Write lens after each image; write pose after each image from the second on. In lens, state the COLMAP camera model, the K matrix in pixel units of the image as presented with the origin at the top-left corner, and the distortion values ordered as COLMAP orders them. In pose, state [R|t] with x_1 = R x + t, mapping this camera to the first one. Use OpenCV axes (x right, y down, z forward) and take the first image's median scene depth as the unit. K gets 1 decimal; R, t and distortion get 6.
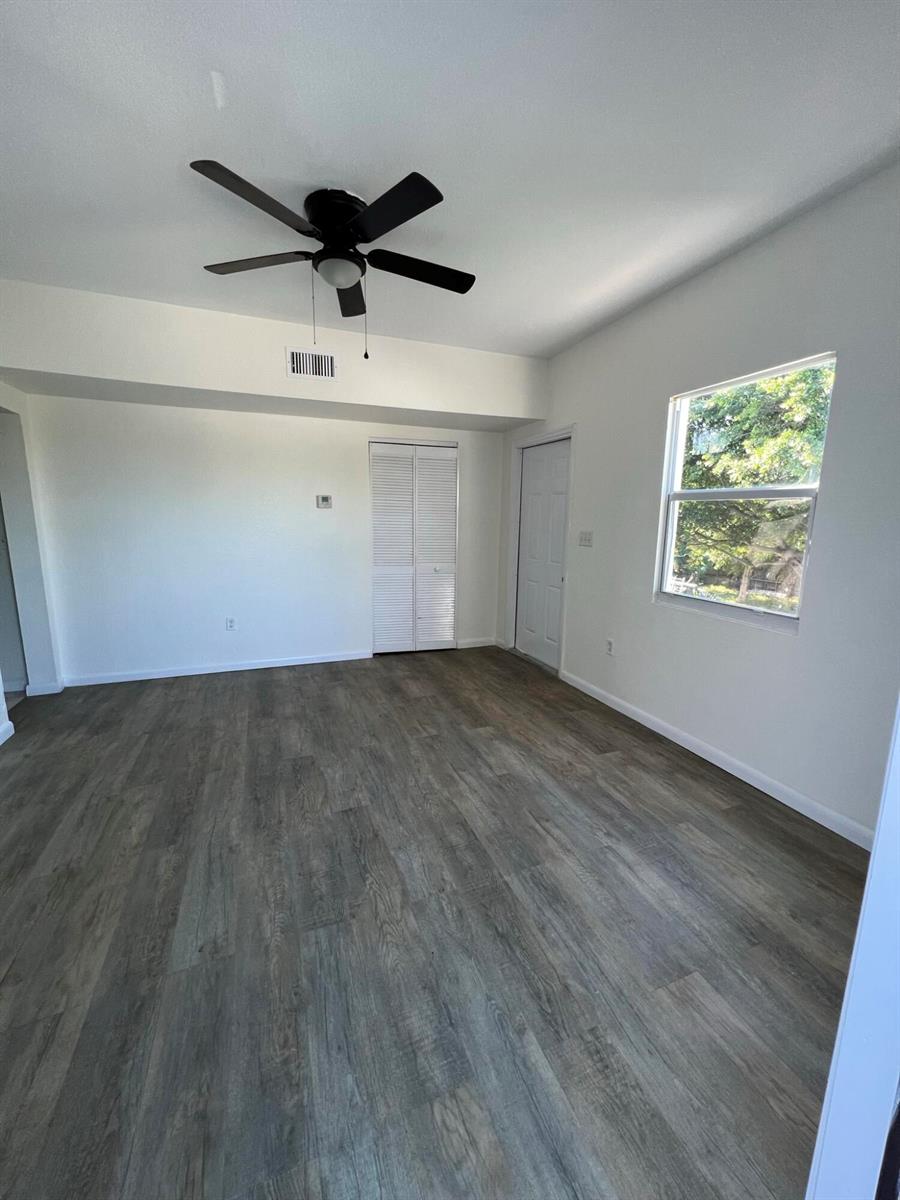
lens RADIAL K [[477.8, 0, 451.1], [0, 477.8, 604.2], [0, 0, 1]] dist [-0.000986, -0.000347]
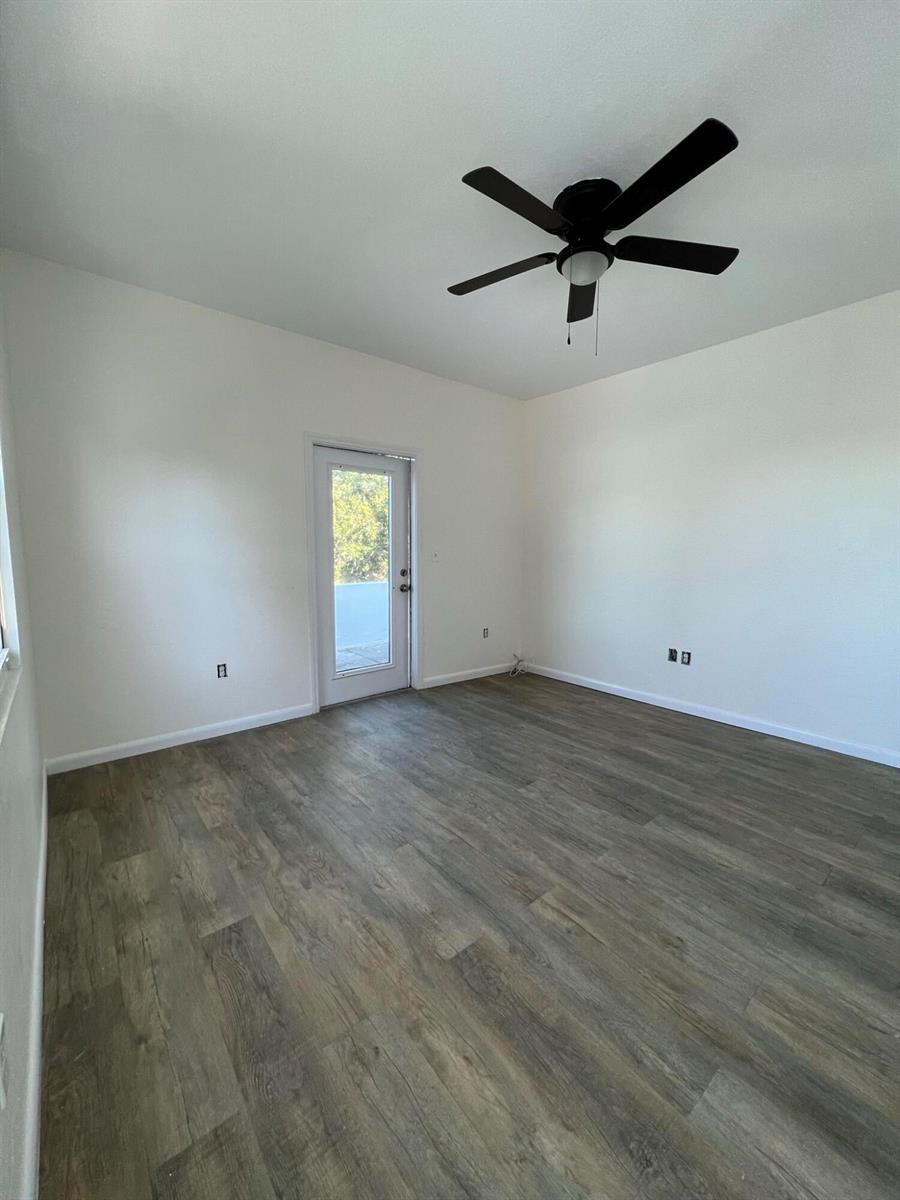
lens RADIAL K [[477.8, 0, 450.6], [0, 477.8, 599.1], [0, 0, 1]] dist [-0.000986, -0.000347]
pose [[-0.952992, 0.020339, -0.302311, 0.259517], [-0.071252, 0.954721, 0.288843, -0.264192], [0.294497, 0.296805, -0.908393, 1.601008]]
